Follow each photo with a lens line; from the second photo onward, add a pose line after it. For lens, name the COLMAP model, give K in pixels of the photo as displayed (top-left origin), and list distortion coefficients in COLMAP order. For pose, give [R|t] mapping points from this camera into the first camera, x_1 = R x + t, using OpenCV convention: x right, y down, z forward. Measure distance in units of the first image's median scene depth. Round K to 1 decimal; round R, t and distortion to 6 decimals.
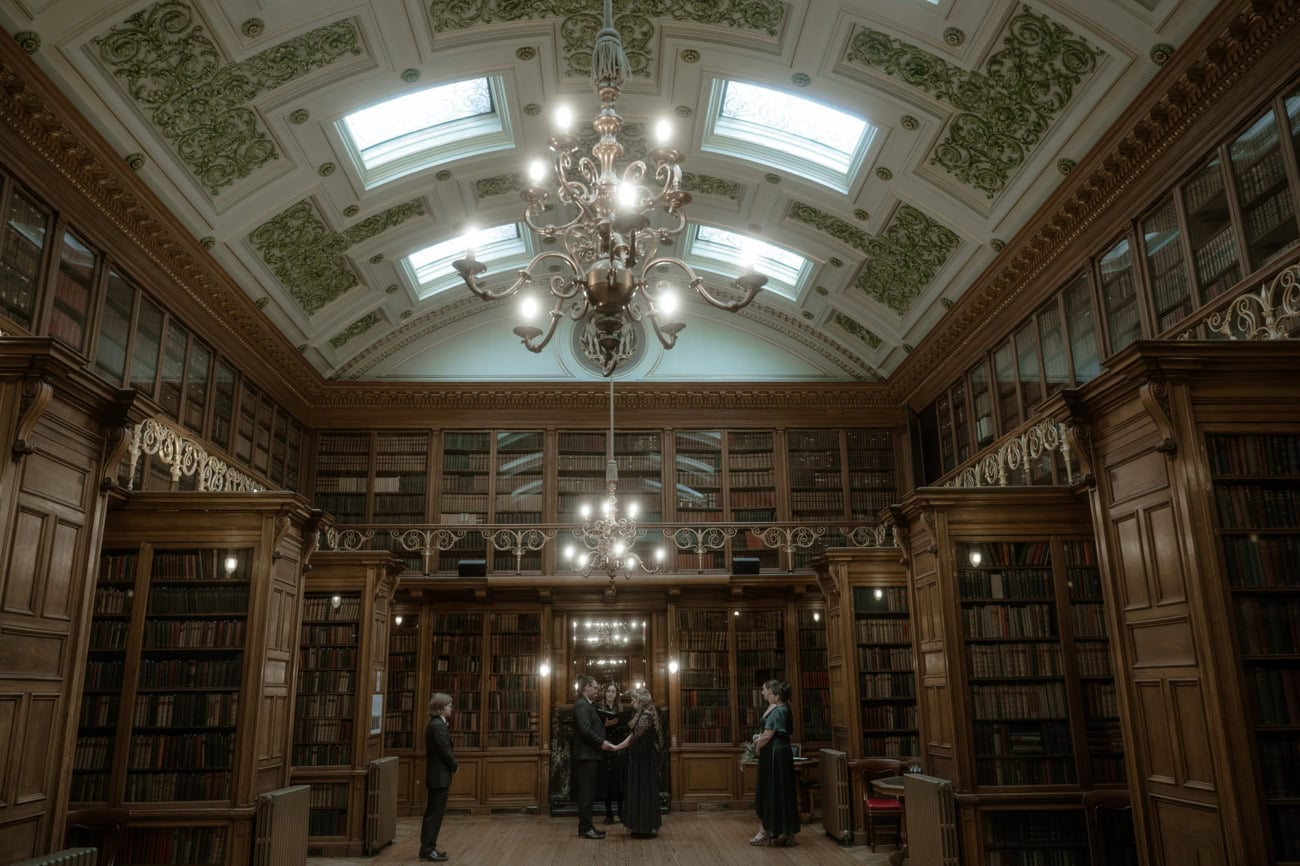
lens RADIAL K [[966.8, 0, 638.7], [0, 966.8, 442.3], [0, 0, 1]] dist [0.025954, 0.010248]
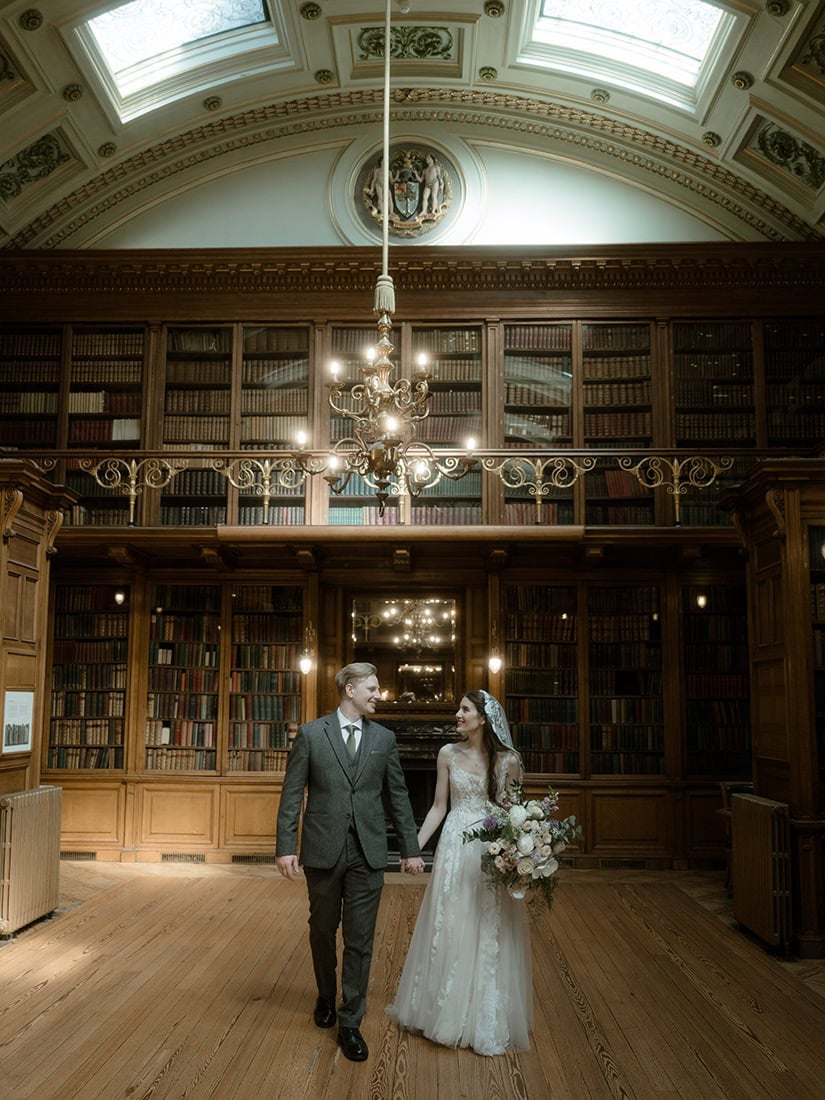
lens RADIAL K [[980.1, 0, 388.1], [0, 980.1, 594.2], [0, 0, 1]] dist [-0.011339, 0.002155]
pose [[0.996890, 0.011328, -0.077990, 0.013798], [-0.000138, 0.989865, 0.142011, 0.084151], [0.078809, -0.141558, 0.986788, 0.316310]]
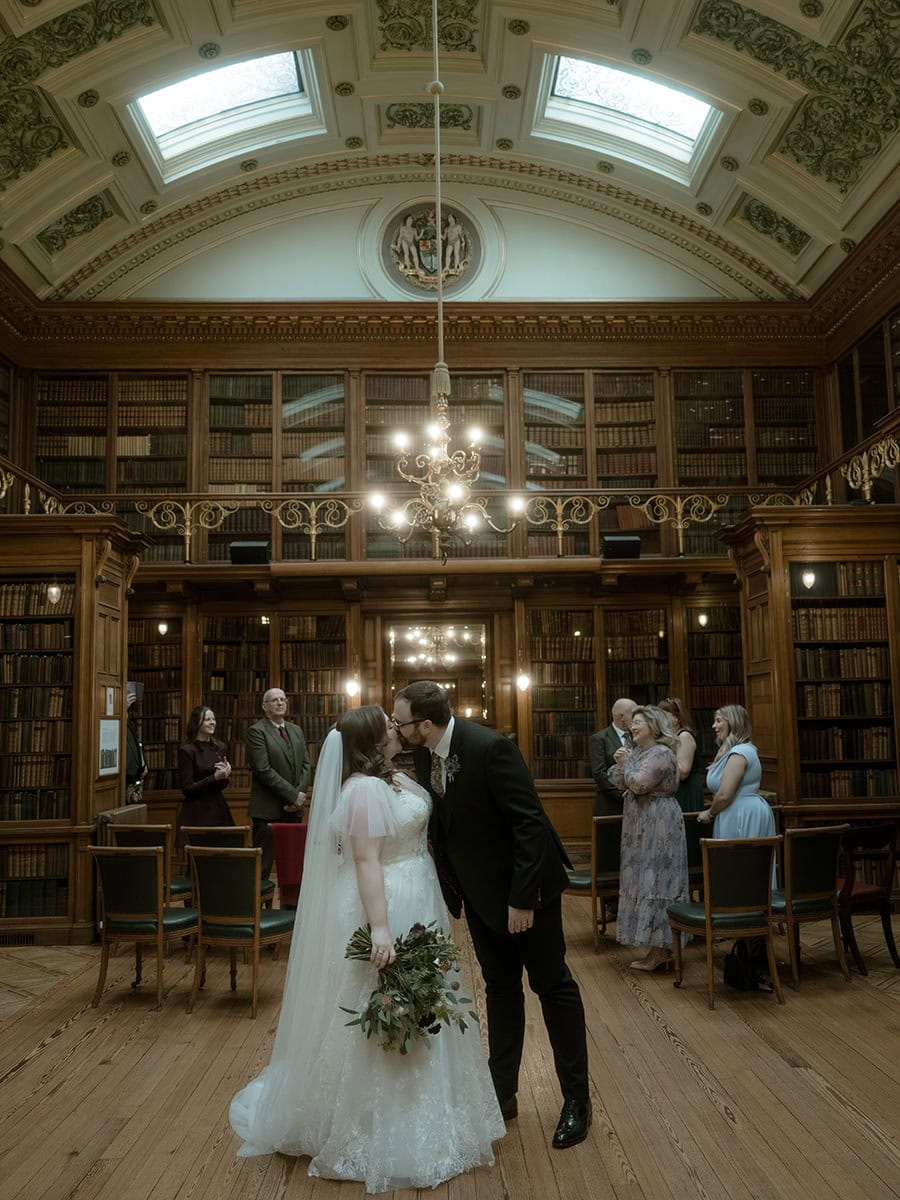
lens RADIAL K [[1003.6, 0, 486.0], [0, 1003.6, 615.0], [0, 0, 1]] dist [-0.006780, 0.000413]
pose [[0.999760, -0.009358, 0.019797, -0.007886], [0.006295, 0.988743, 0.149488, 0.061605], [-0.020973, -0.149328, 0.988565, 0.229638]]
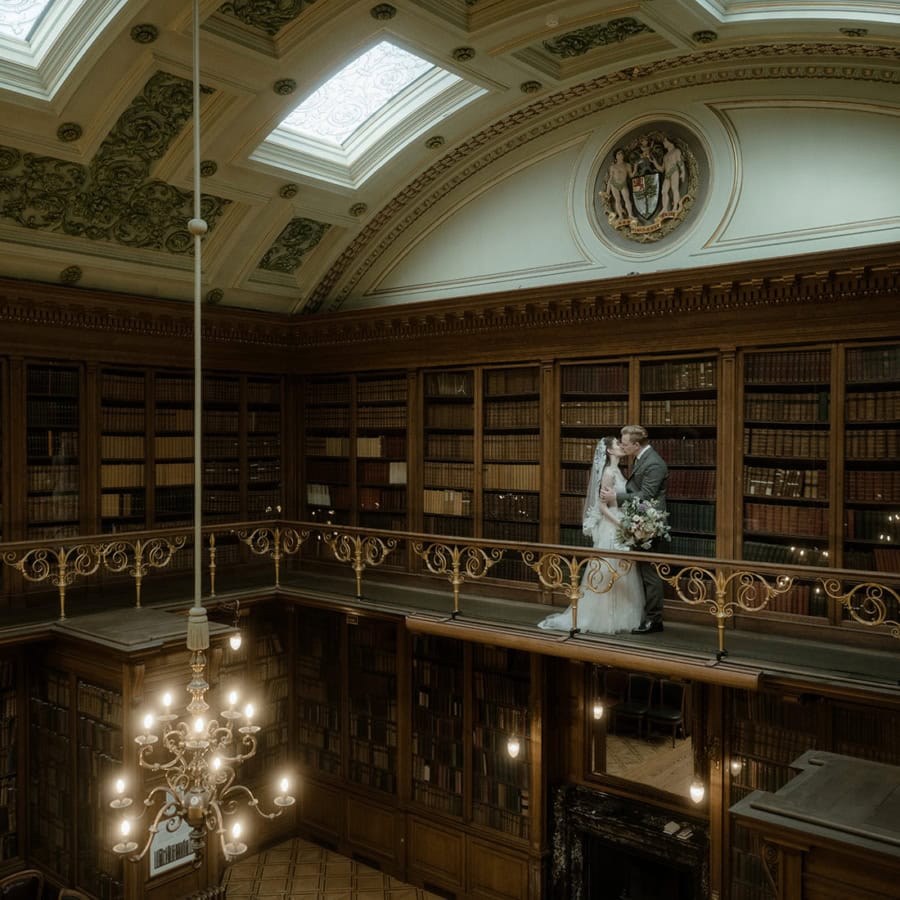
lens RADIAL K [[923.8, 0, 448.9], [0, 923.8, 452.4], [0, 0, 1]] dist [-0.011682, 0.000000]
pose [[0.746871, 0.023354, -0.664559, 0.277060], [0.159096, 0.964083, 0.212681, -0.099998], [0.645657, -0.264574, 0.716329, 0.550102]]
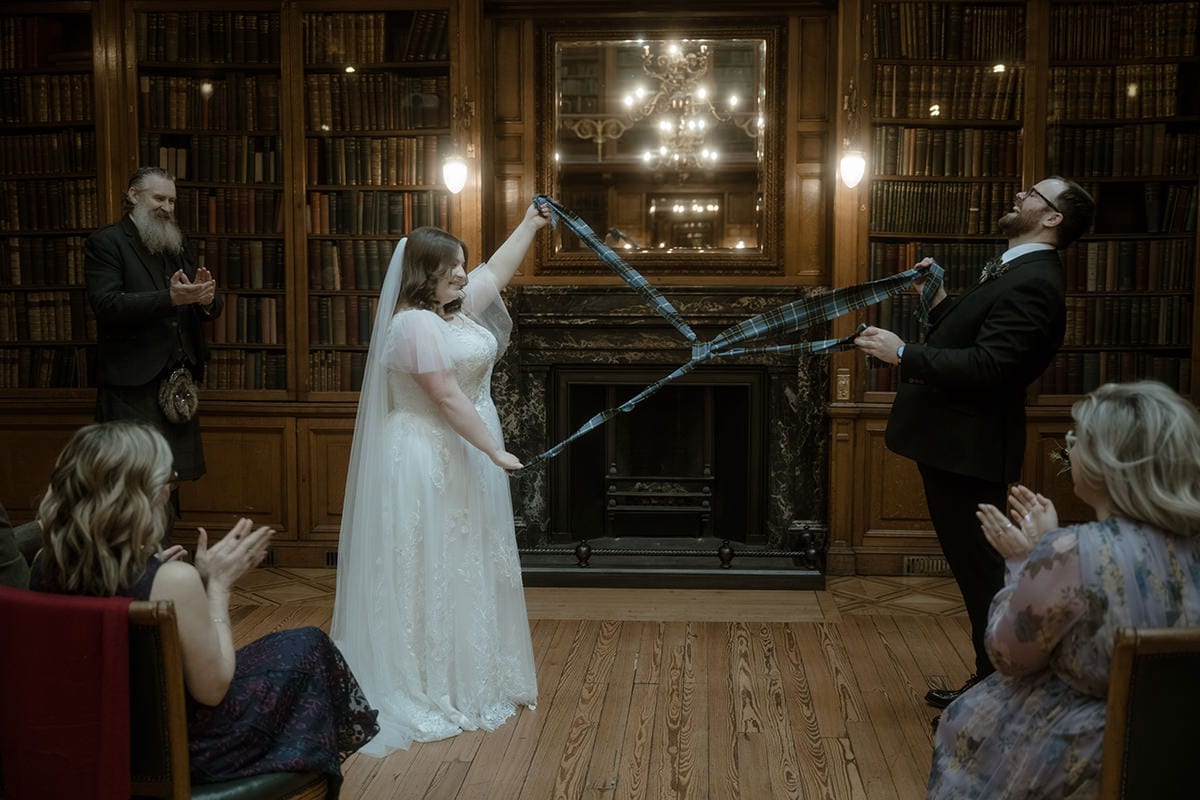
lens RADIAL K [[1318.4, 0, 613.6], [0, 1318.4, 393.7], [0, 0, 1]] dist [-0.001808, 0.000000]
pose [[0.995439, 0.021662, -0.092906, -0.000691], [0.011797, 0.938453, 0.345205, 0.146314], [0.094665, -0.344727, 0.933917, 0.544267]]
